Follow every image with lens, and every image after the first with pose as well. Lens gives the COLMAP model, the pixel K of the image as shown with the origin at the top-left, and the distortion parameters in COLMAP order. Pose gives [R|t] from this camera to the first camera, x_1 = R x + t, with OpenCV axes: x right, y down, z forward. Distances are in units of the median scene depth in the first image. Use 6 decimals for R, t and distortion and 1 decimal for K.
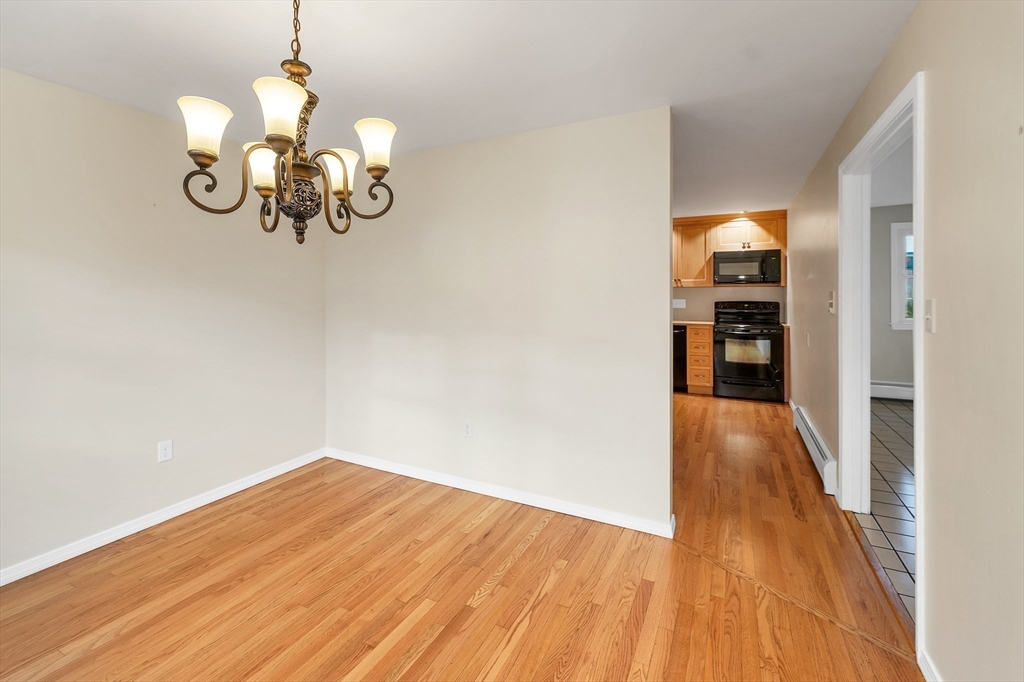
lens RADIAL K [[441.1, 0, 507.6], [0, 441.1, 297.4], [0, 0, 1]] dist [0.007188, 0.000227]
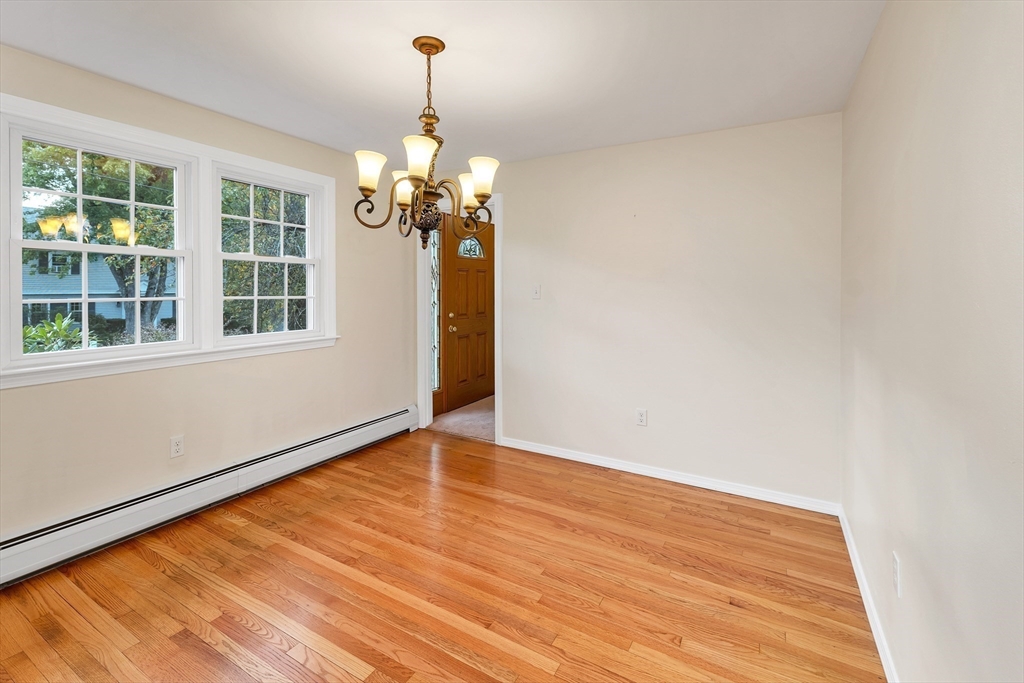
lens RADIAL K [[458.7, 0, 516.8], [0, 458.7, 343.6], [0, 0, 1]] dist [0.011985, 0.000245]
pose [[-0.041167, 0.129943, -0.990667, 0.527106], [-0.015450, 0.991306, 0.130669, -0.009030], [0.999033, 0.020685, -0.038801, 0.854360]]
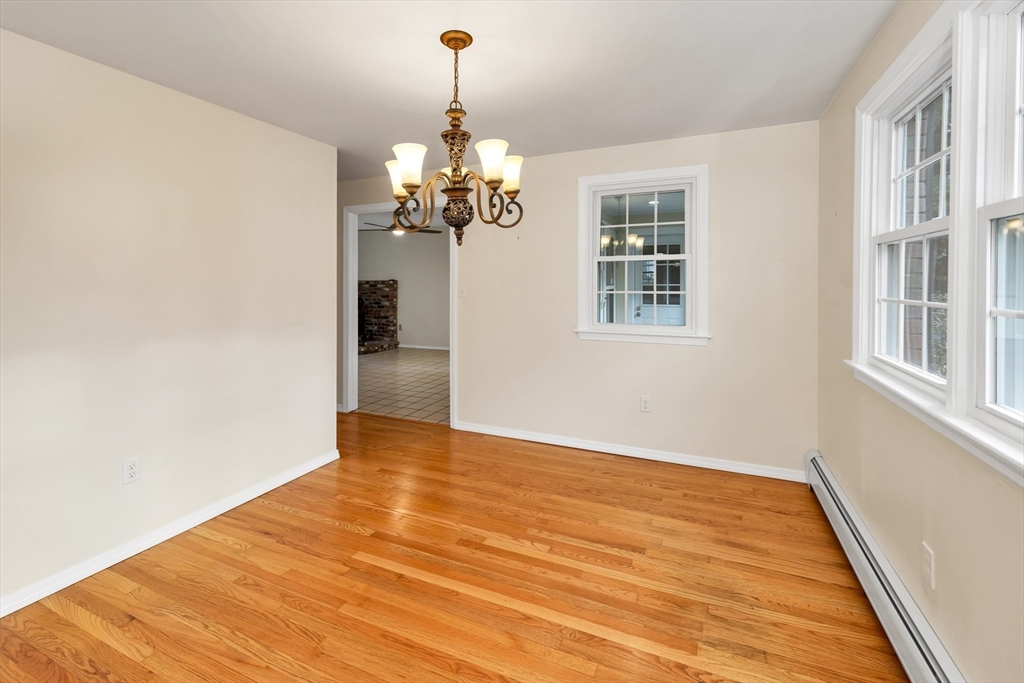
lens RADIAL K [[441.1, 0, 504.4], [0, 441.1, 287.0], [0, 0, 1]] dist [0.007188, 0.000227]
pose [[-0.033026, -0.005237, 0.999441, -1.179284], [0.010888, 0.999925, 0.005600, 0.001078], [-0.999395, 0.011067, -0.032967, 0.584535]]
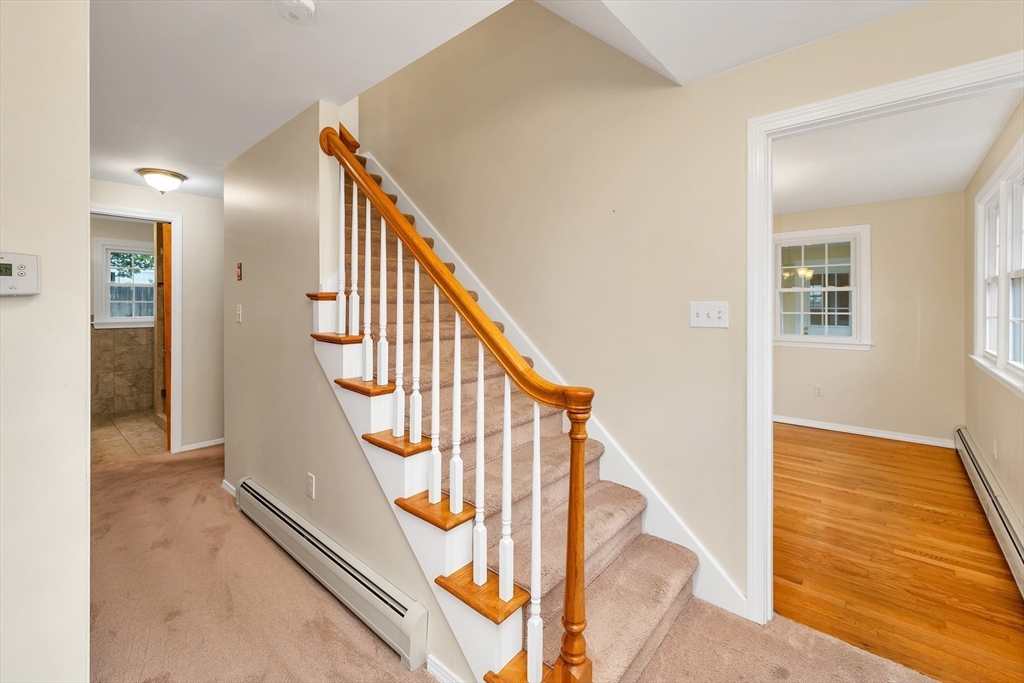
lens RADIAL K [[441.1, 0, 497.2], [0, 441.1, 307.6], [0, 0, 1]] dist [0.007188, 0.000227]
pose [[0.261843, -0.001230, 0.965110, -2.197299], [0.012721, 0.999917, -0.002177, -0.010445], [-0.965027, 0.012847, 0.261837, 1.004246]]
